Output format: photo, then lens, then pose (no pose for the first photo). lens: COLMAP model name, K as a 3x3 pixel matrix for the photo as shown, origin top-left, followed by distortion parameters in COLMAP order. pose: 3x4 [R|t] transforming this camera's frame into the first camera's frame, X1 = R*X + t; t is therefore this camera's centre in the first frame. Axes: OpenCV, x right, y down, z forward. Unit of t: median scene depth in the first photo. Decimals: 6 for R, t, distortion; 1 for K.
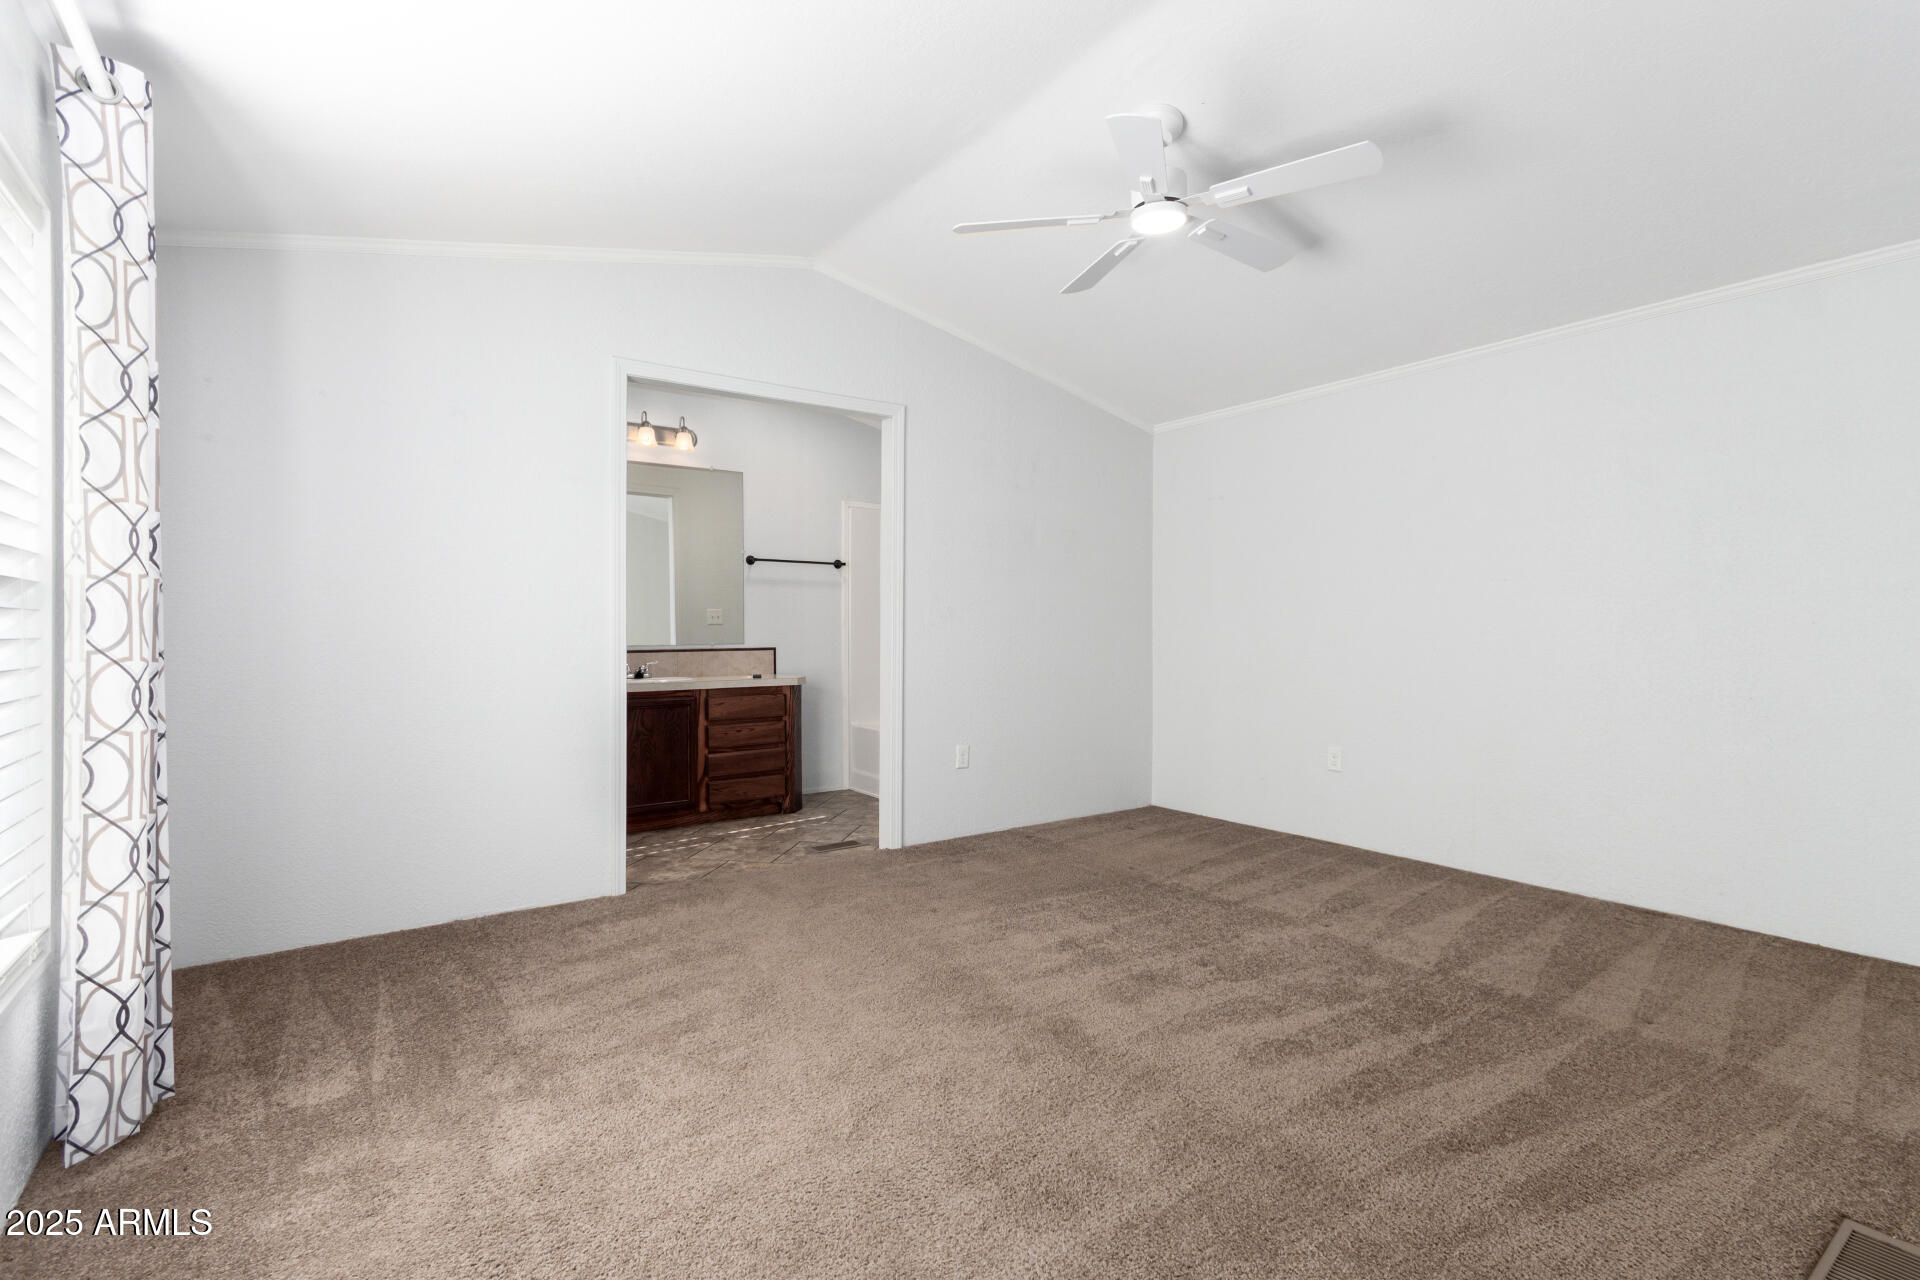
lens RADIAL K [[893.2, 0, 960.9], [0, 893.2, 635.9], [0, 0, 1]] dist [0.016449, 0.000003]
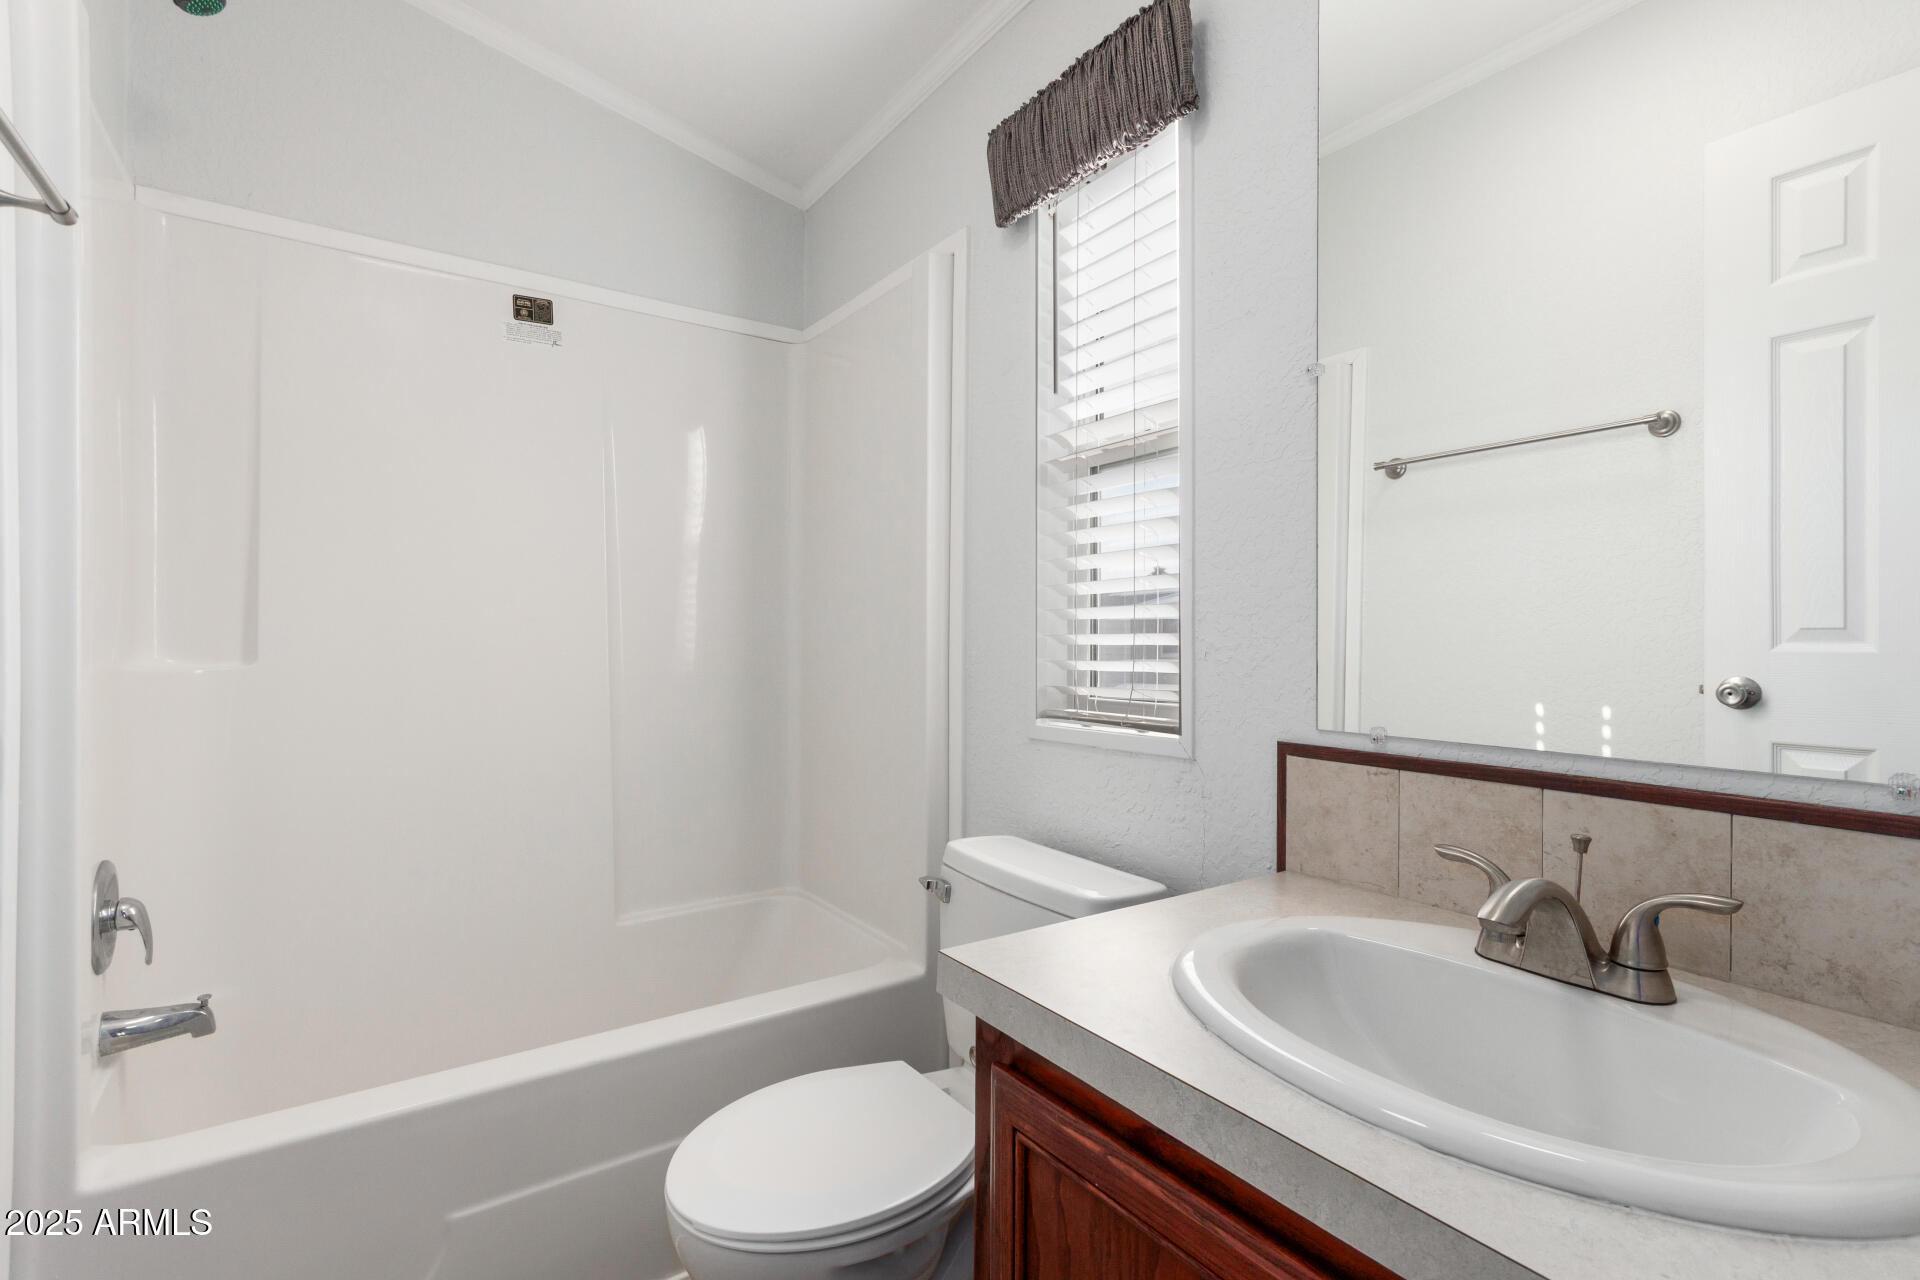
lens RADIAL K [[893.2, 0, 961.6], [0, 893.2, 636.4], [0, 0, 1]] dist [0.016449, 0.000003]
pose [[-0.024707, 0.004414, -0.999685, 0.184890], [-0.005268, 0.999976, 0.004546, -0.005739], [0.999681, 0.005379, -0.024683, 0.765360]]
